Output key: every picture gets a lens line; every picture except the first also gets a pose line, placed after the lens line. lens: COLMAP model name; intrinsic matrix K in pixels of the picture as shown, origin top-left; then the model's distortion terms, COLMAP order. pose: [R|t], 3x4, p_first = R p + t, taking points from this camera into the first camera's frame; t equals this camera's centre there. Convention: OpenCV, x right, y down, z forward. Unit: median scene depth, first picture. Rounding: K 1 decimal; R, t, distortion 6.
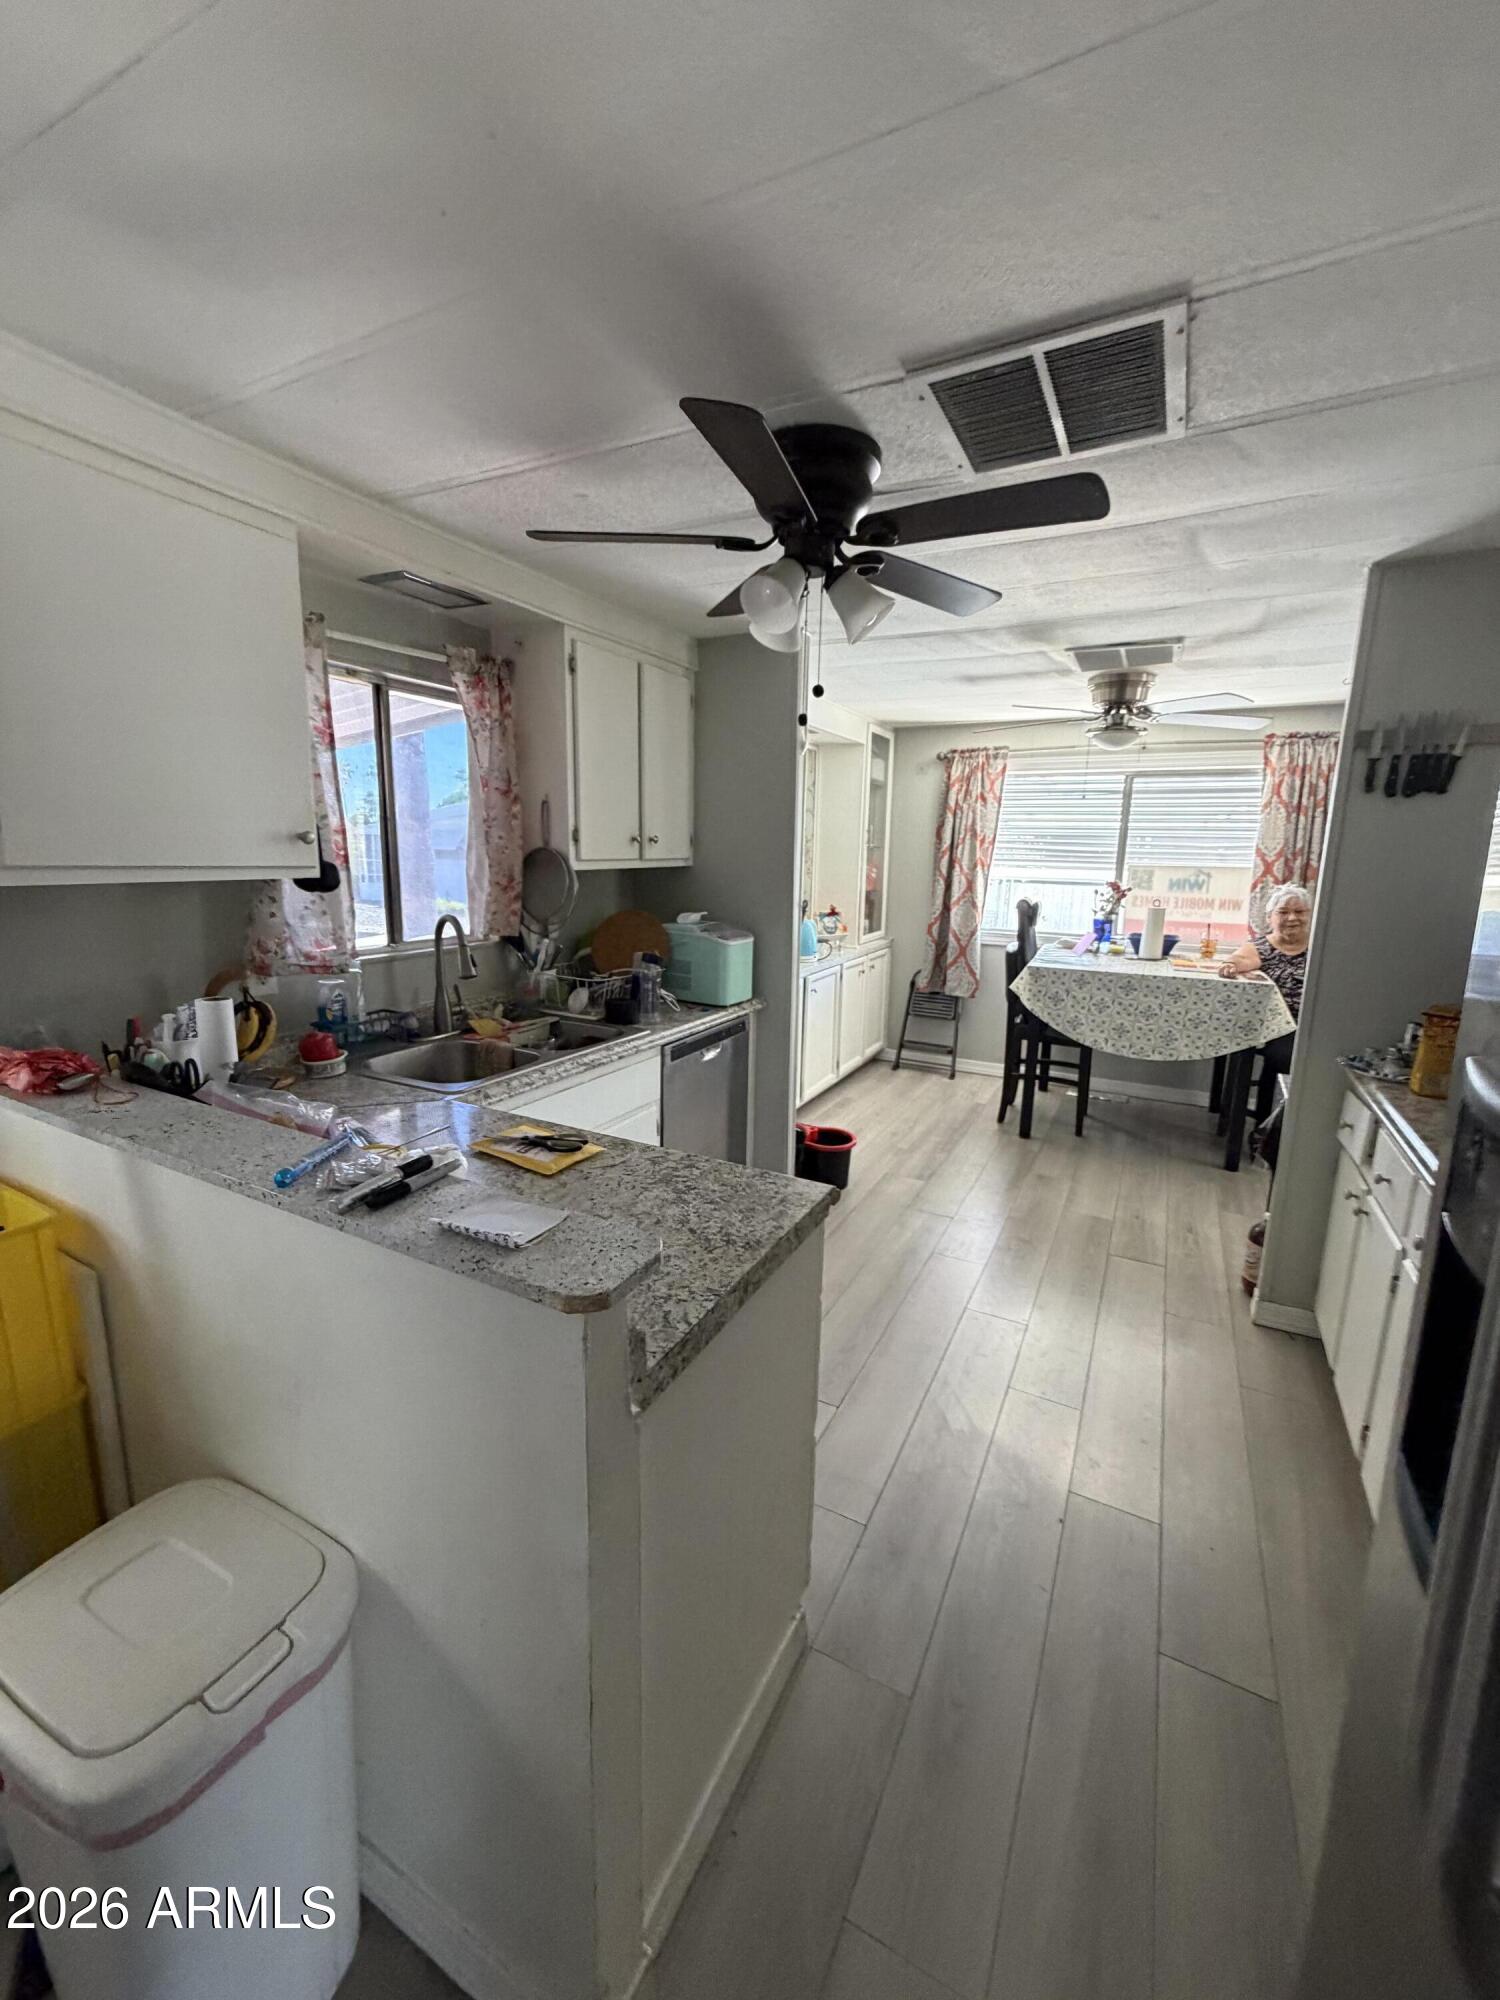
lens RADIAL K [[796.8, 0, 748.8], [0, 796.8, 995.4], [0, 0, 1]] dist [-0.003584, 0.000693]
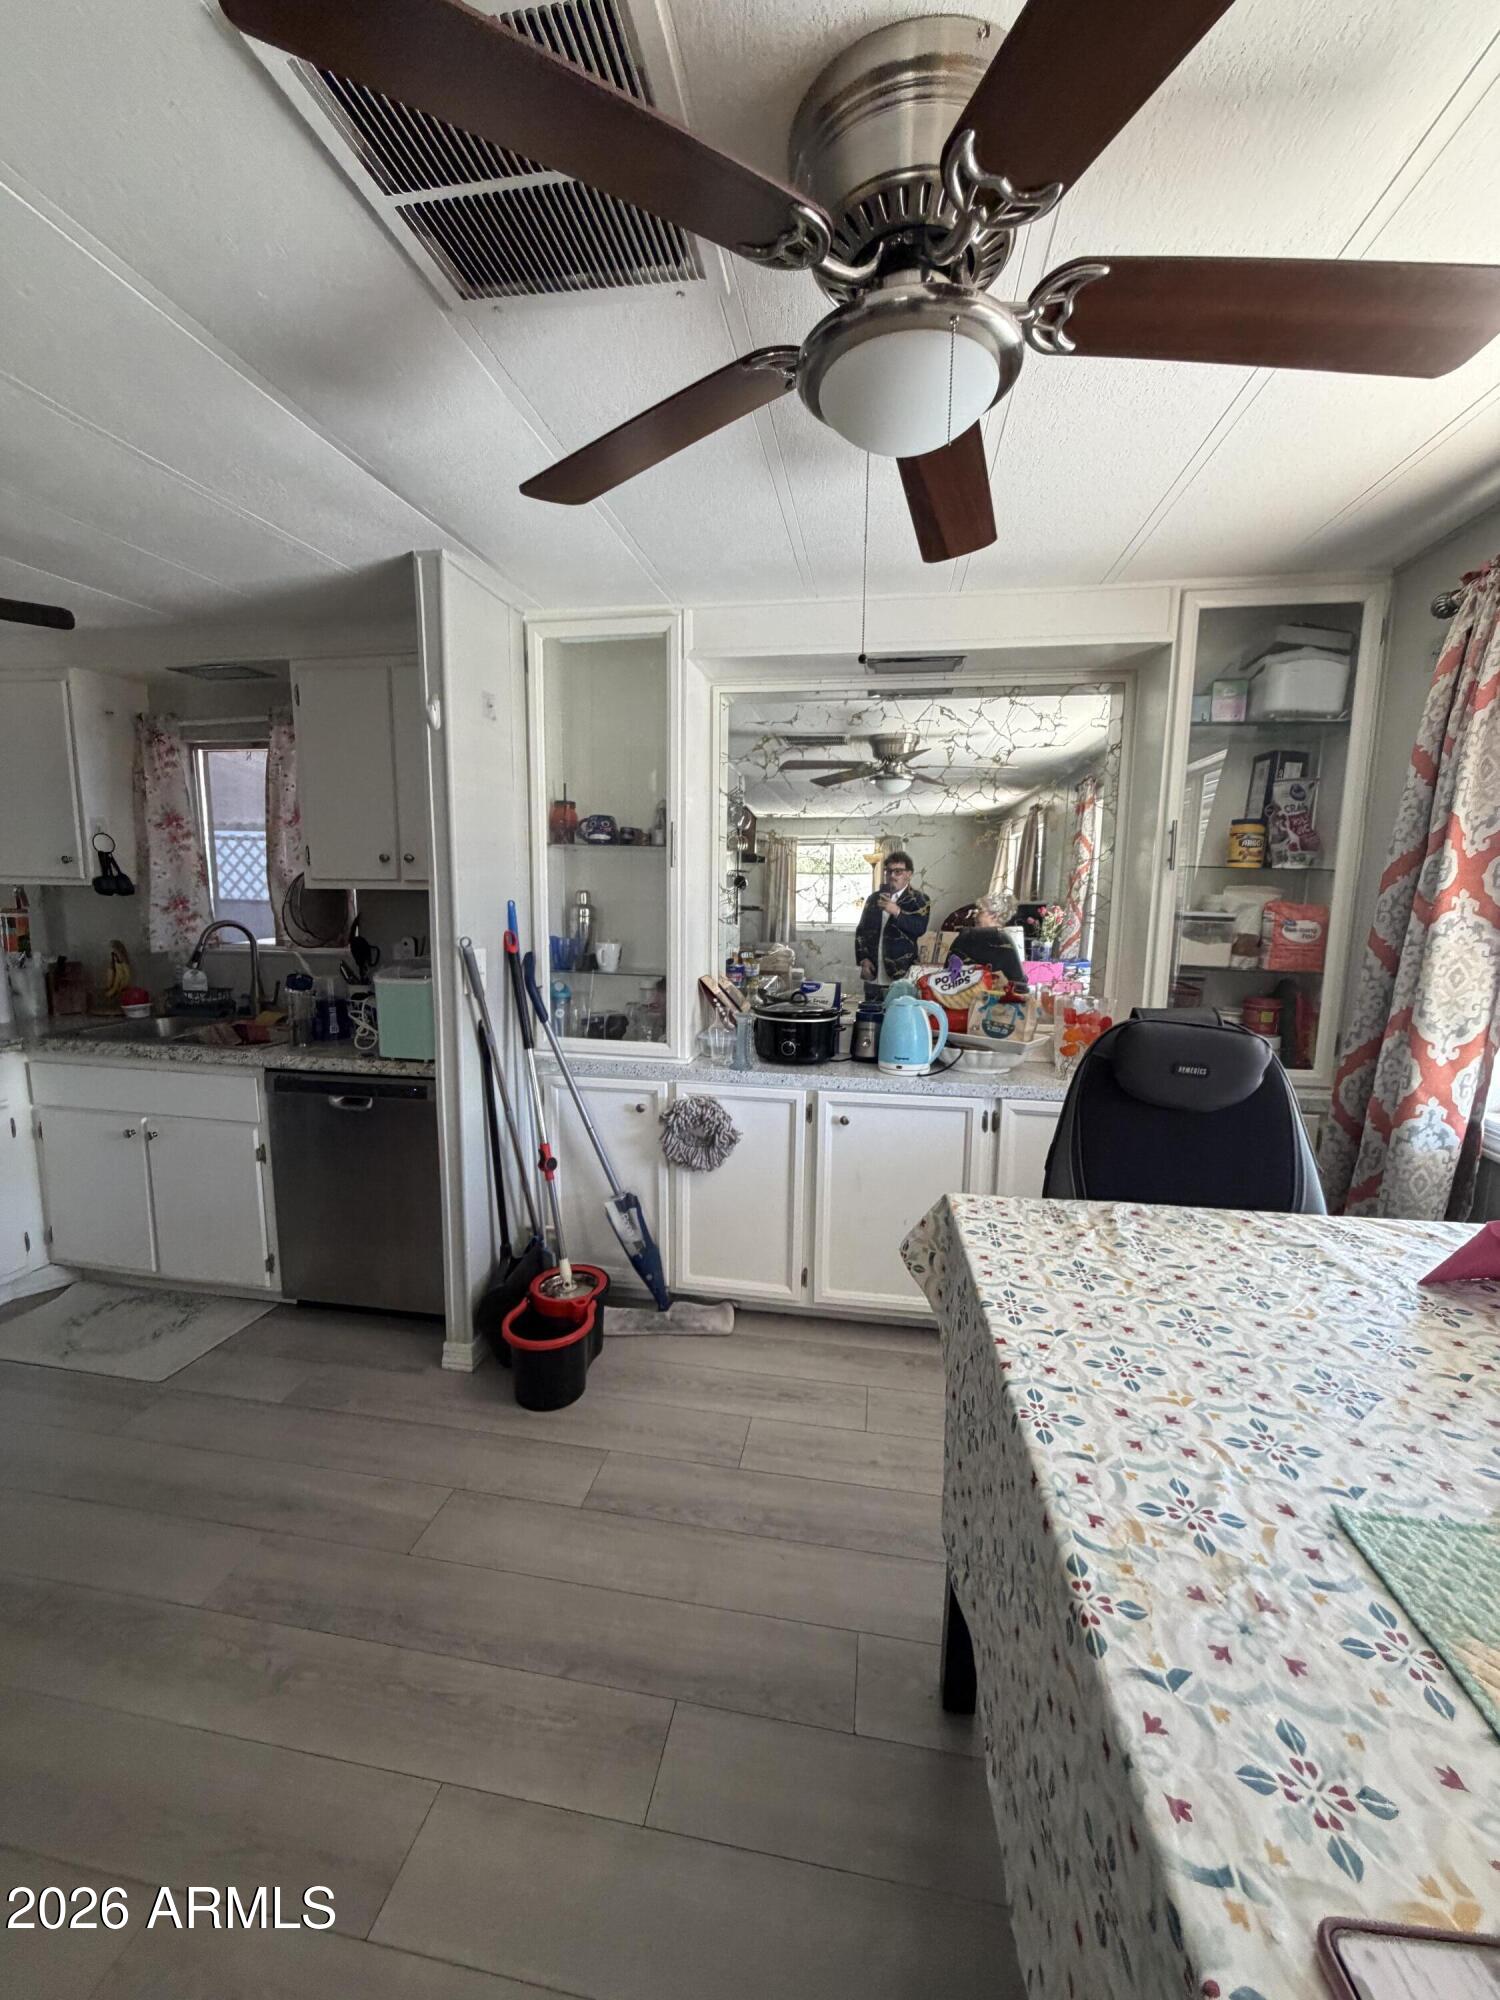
lens RADIAL K [[796.8, 0, 748.8], [0, 796.8, 995.4], [0, 0, 1]] dist [-0.003584, 0.000693]
pose [[0.313250, 0.118951, -0.942192, 0.858634], [-0.183157, 0.981065, 0.062965, -0.171869], [0.931841, 0.152845, 0.329105, 1.088037]]
